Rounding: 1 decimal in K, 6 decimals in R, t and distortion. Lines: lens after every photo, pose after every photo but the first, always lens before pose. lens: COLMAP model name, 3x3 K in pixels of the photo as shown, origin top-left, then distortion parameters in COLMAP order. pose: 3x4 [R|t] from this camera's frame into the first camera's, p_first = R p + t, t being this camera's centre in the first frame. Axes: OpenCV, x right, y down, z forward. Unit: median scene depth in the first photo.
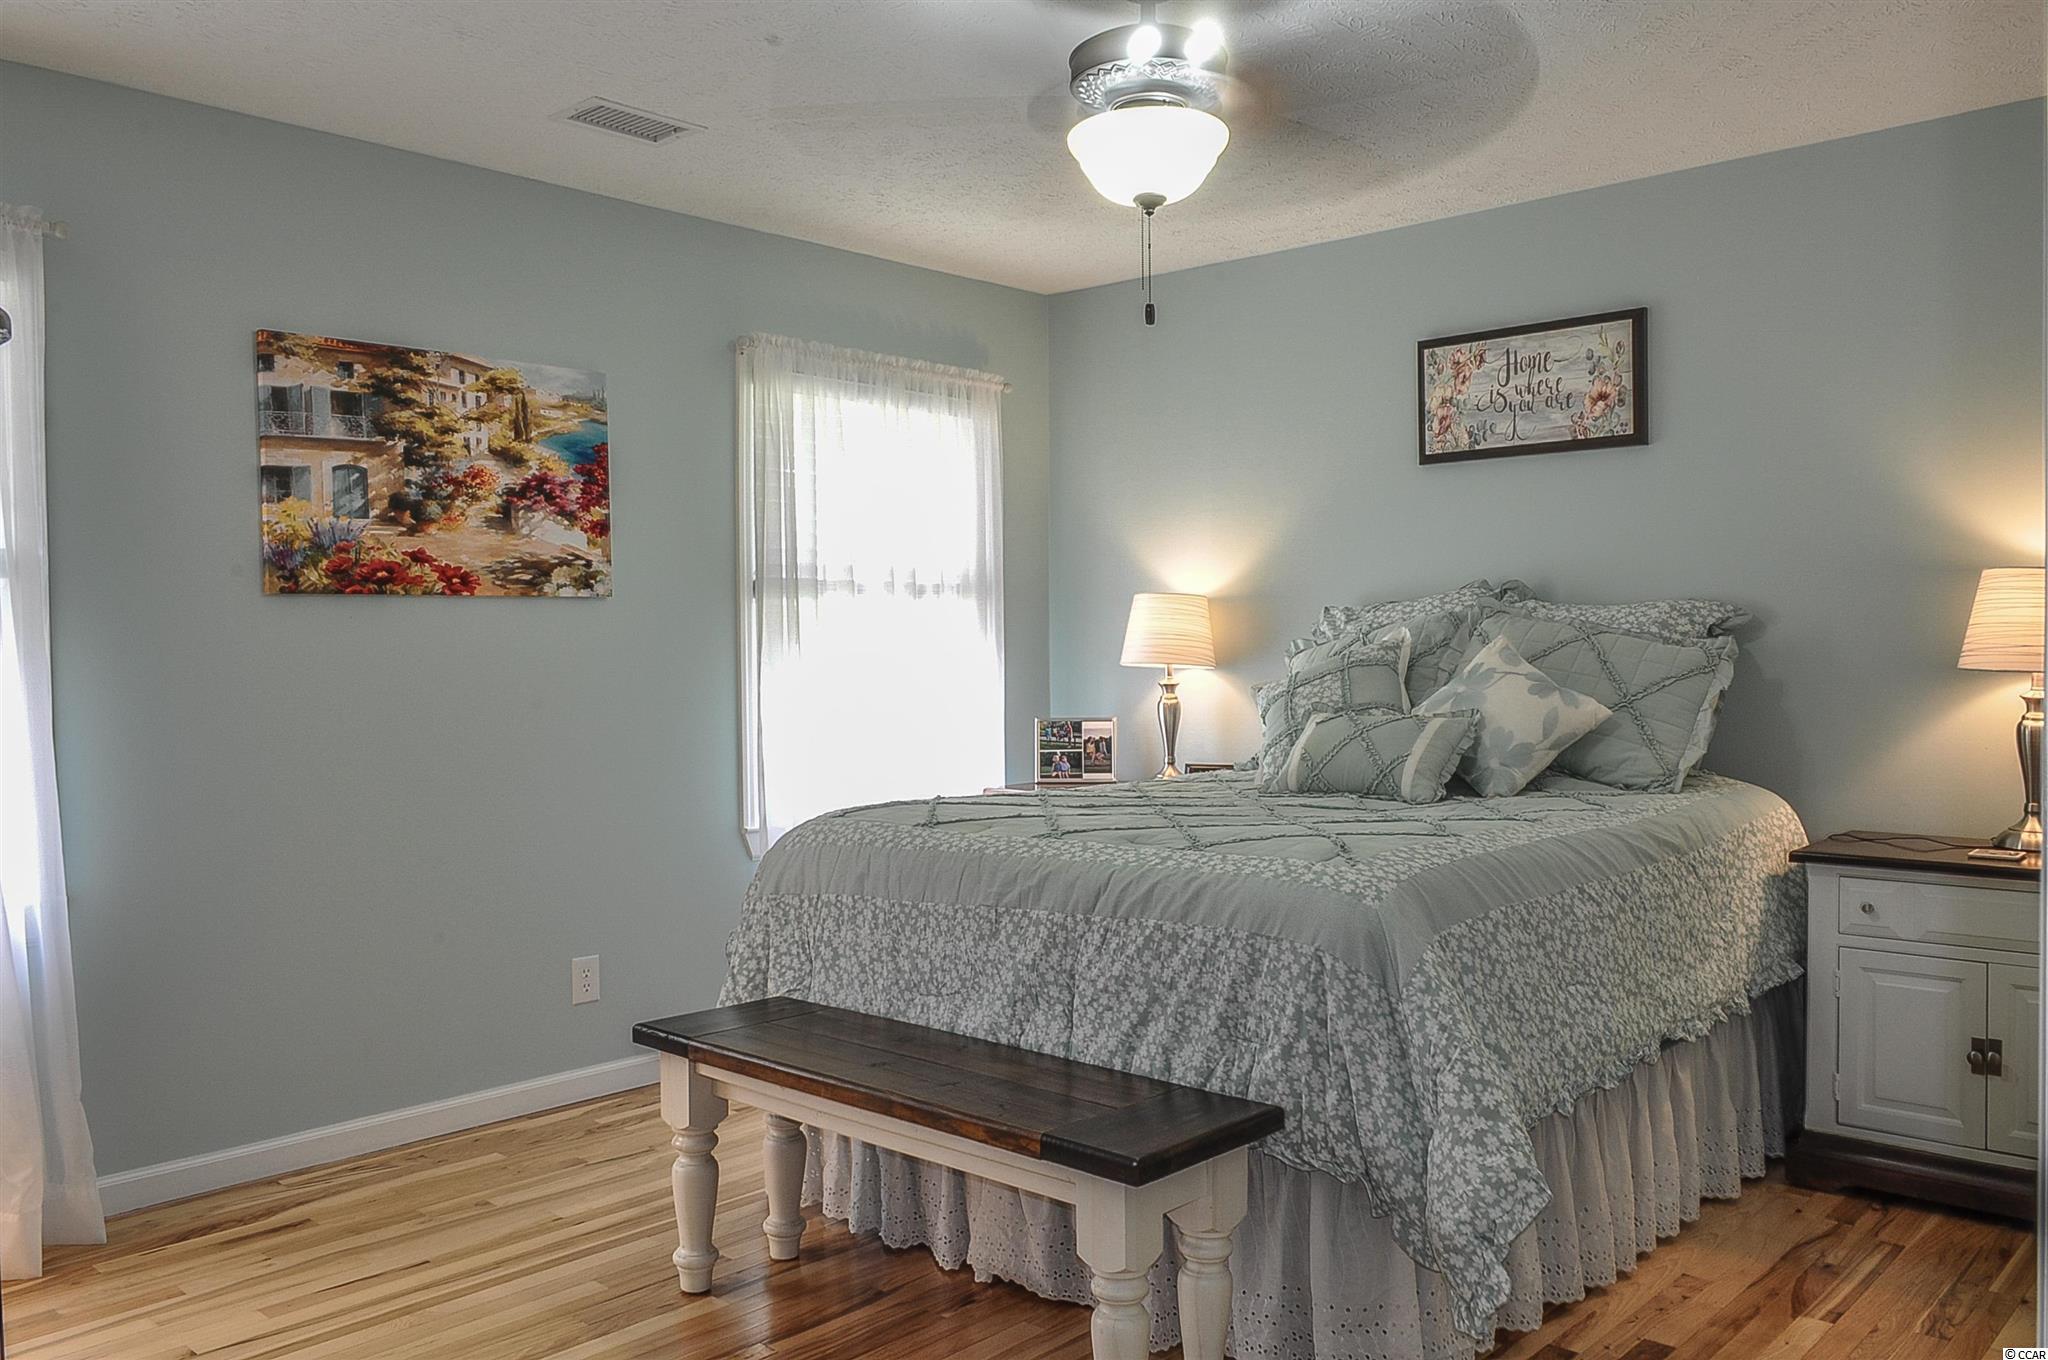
lens RADIAL K [[1605.1, 0, 1024.0], [0, 1605.1, 680.0], [0, 0, 1]] dist [-0.007490, -0.003685]
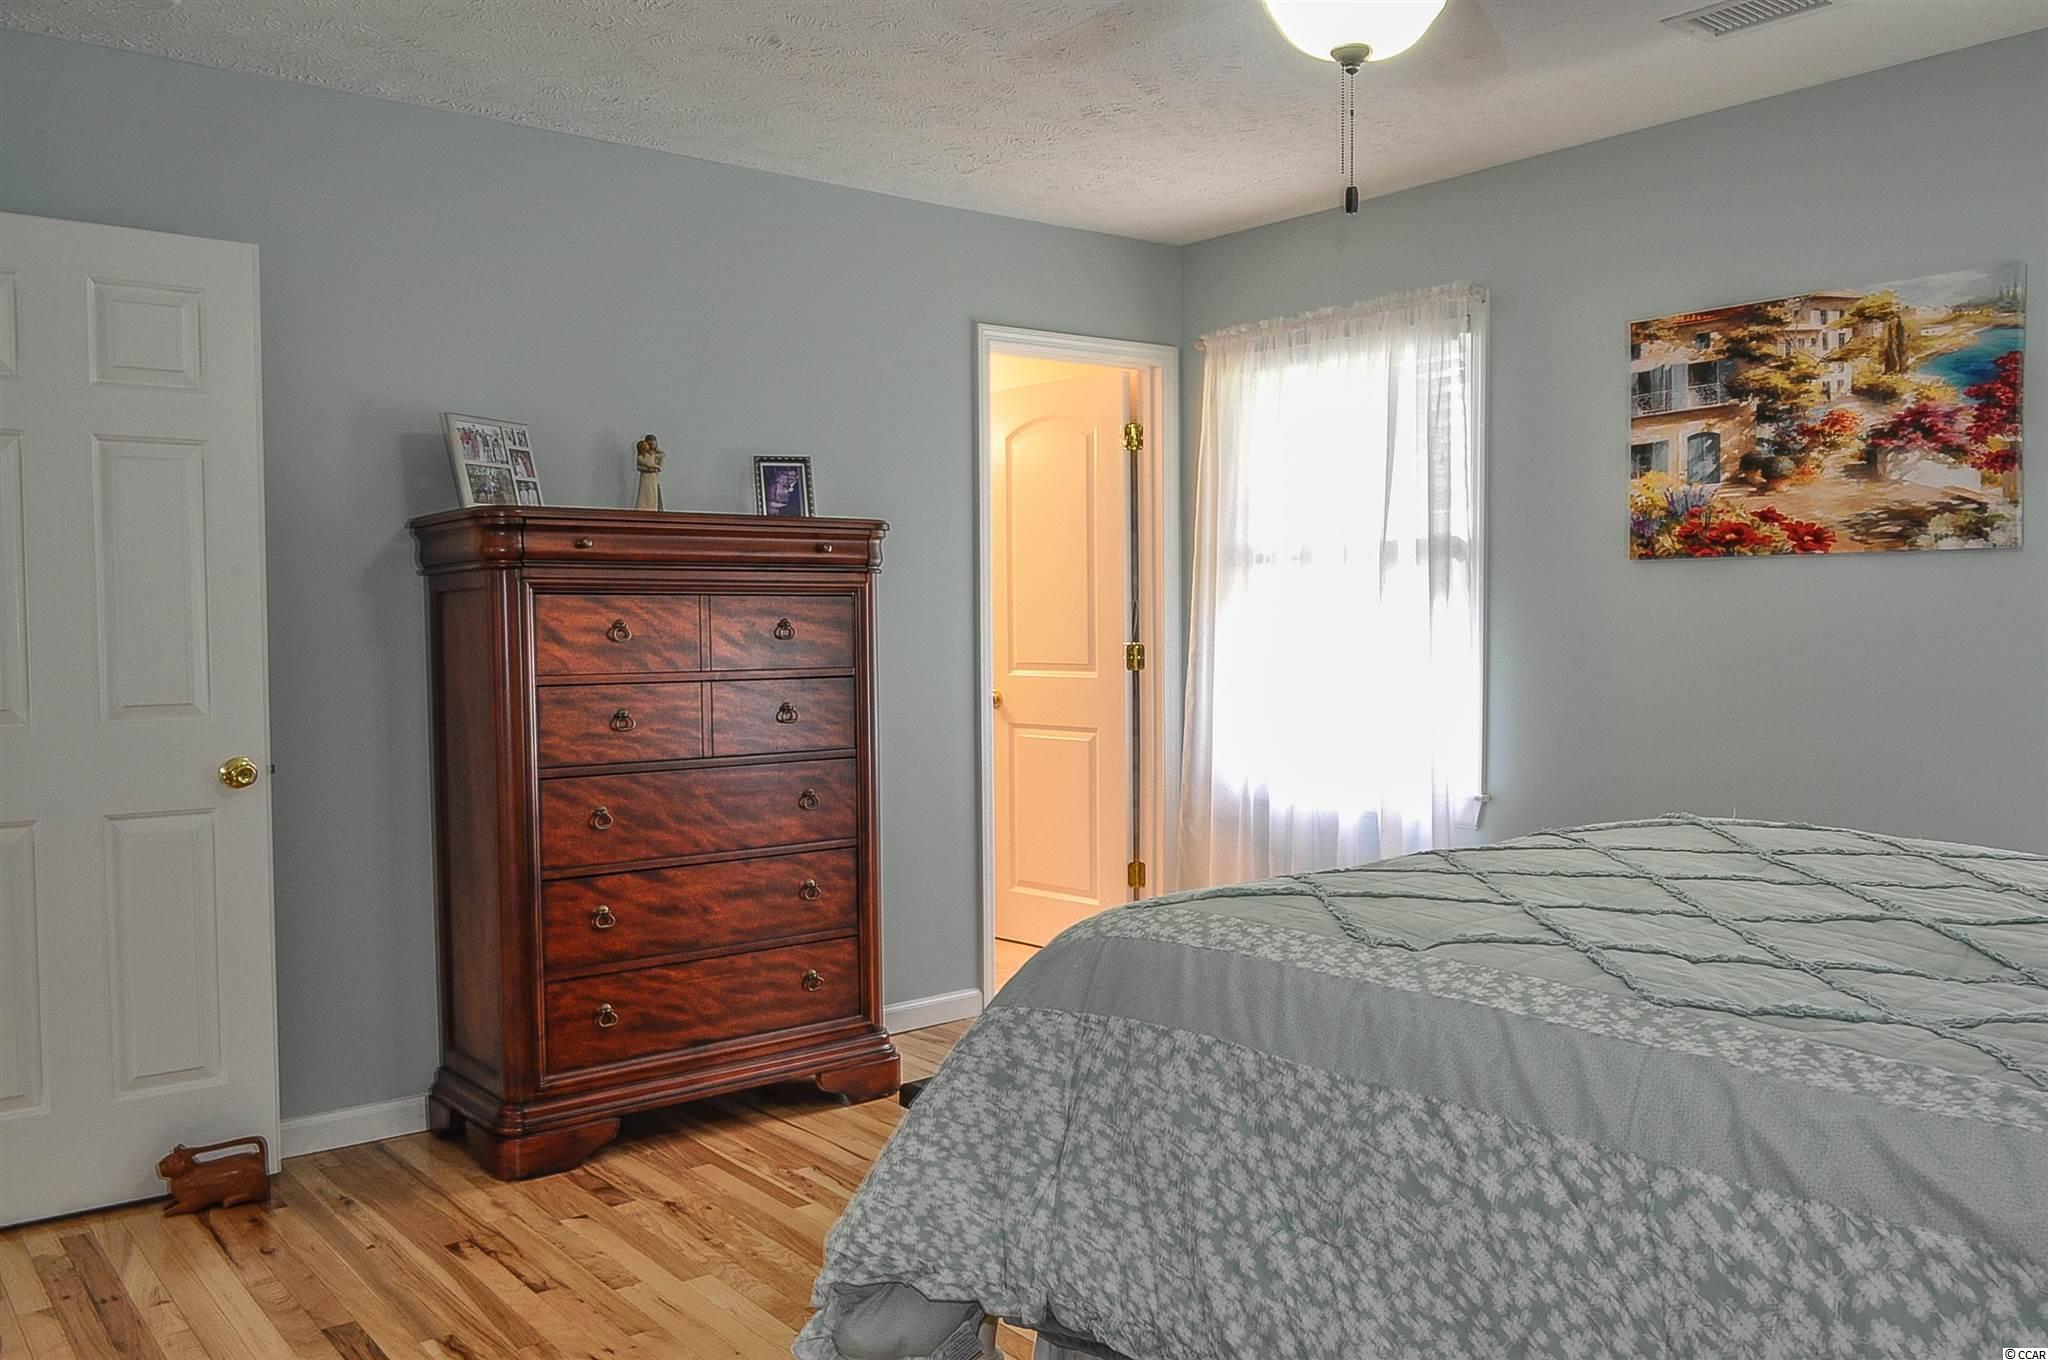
lens RADIAL K [[1605.1, 0, 1024.0], [0, 1605.1, 680.0], [0, 0, 1]] dist [-0.007490, -0.003685]
pose [[-0.156780, 0.053569, -0.986180, 0.650857], [-0.018447, 0.998195, 0.057154, -0.024610], [0.987461, 0.027153, -0.155509, 0.703222]]
